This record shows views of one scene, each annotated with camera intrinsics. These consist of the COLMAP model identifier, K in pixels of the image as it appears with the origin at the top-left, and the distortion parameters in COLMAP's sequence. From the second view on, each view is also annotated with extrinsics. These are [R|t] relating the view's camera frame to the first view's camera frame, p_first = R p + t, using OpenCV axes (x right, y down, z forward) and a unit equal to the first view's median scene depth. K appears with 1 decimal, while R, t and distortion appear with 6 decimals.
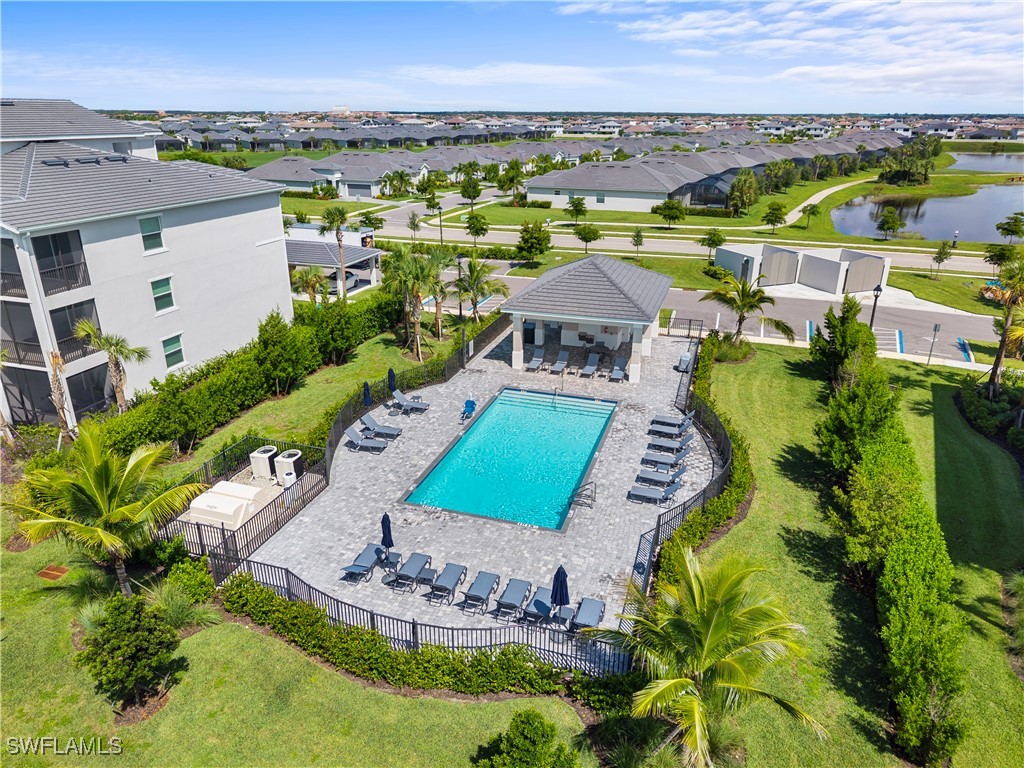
lens RADIAL K [[682.0, 0, 512.0], [0, 682.0, 384.0], [0, 0, 1]] dist [0.040537, -0.046727]
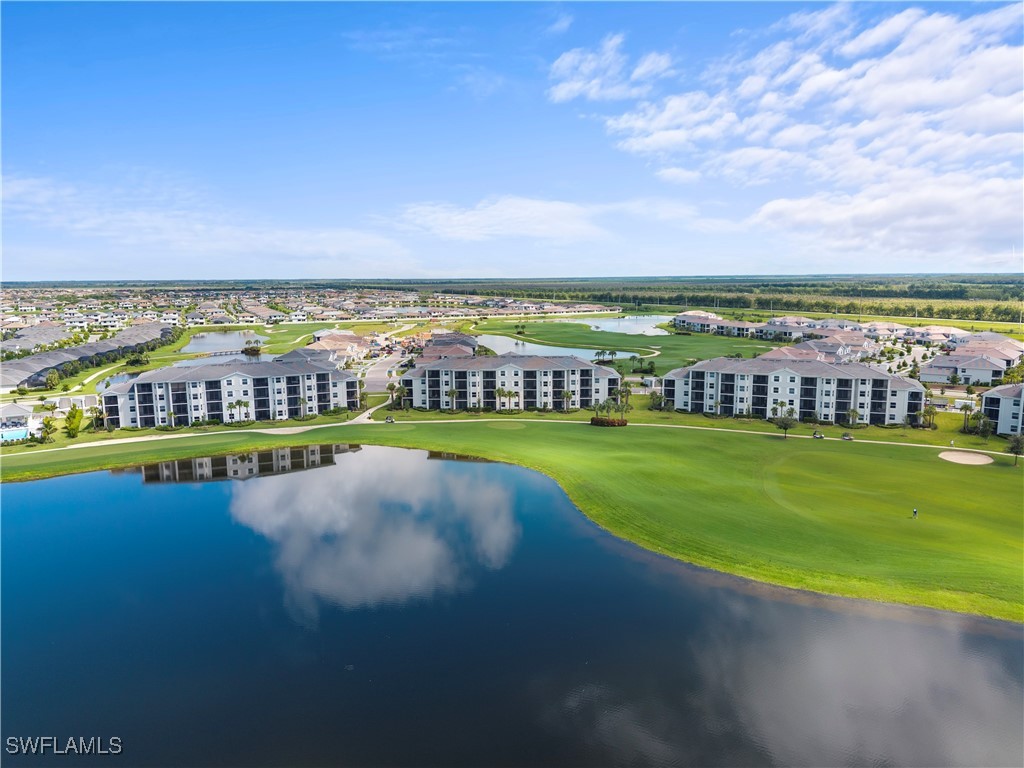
lens RADIAL K [[682.0, 0, 512.0], [0, 682.0, 384.0], [0, 0, 1]] dist [0.040537, -0.046727]
pose [[0.631453, -0.125652, 0.765166, -0.499708], [0.291186, 0.952989, -0.083806, 0.409759], [-0.718664, 0.275725, 0.638355, -1.715113]]
